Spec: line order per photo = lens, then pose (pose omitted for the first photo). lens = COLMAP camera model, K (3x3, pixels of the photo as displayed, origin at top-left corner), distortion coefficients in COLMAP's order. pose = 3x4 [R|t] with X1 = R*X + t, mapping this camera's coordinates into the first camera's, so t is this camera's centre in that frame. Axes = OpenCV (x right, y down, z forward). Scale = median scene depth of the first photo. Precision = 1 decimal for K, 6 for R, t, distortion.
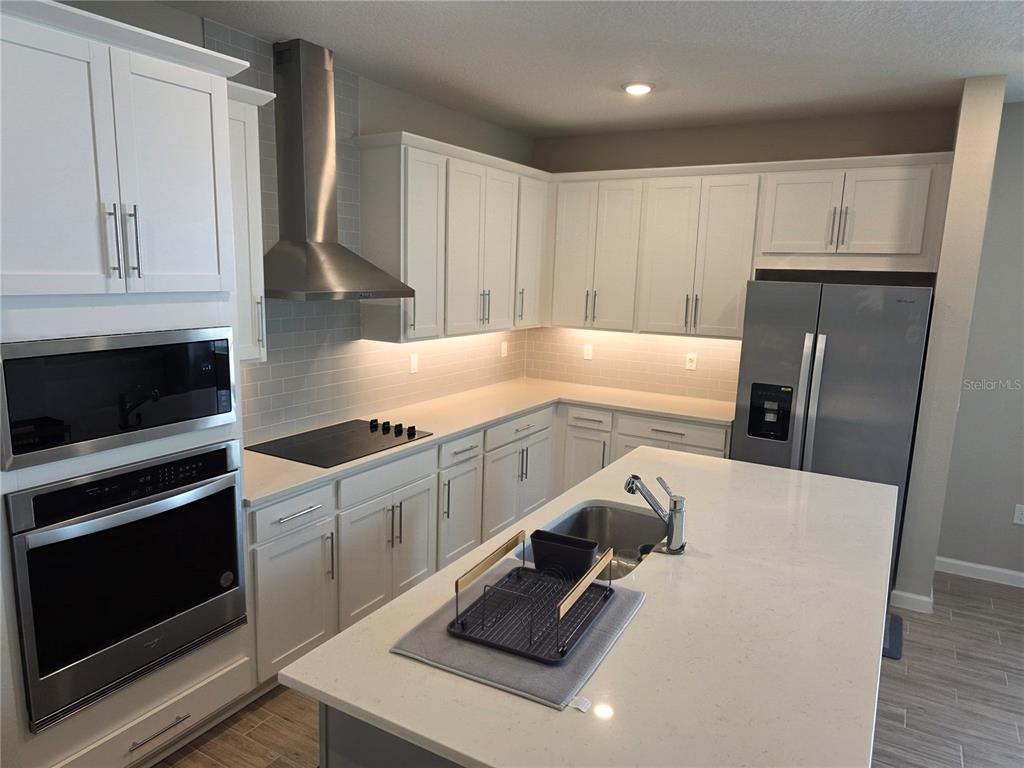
lens RADIAL K [[689.6, 0, 510.0], [0, 689.6, 389.1], [0, 0, 1]] dist [0.063446, -0.061877]
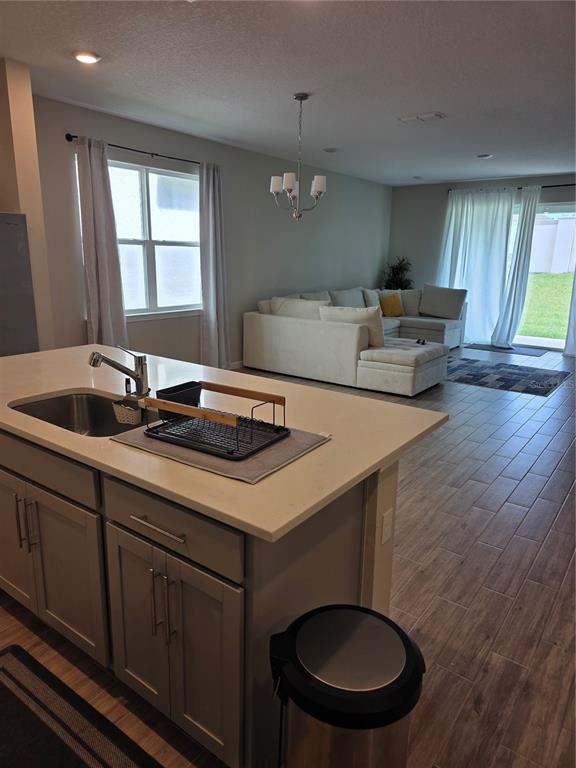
lens RADIAL K [[515.6, 0, 285.5], [0, 515.6, 381.9], [0, 0, 1]] dist [0.059696, -0.058024]
pose [[0.109940, -0.264153, 0.958194, -0.396266], [0.159570, 0.956224, 0.245301, 0.004137], [-0.981046, 0.125931, 0.147278, 0.332777]]
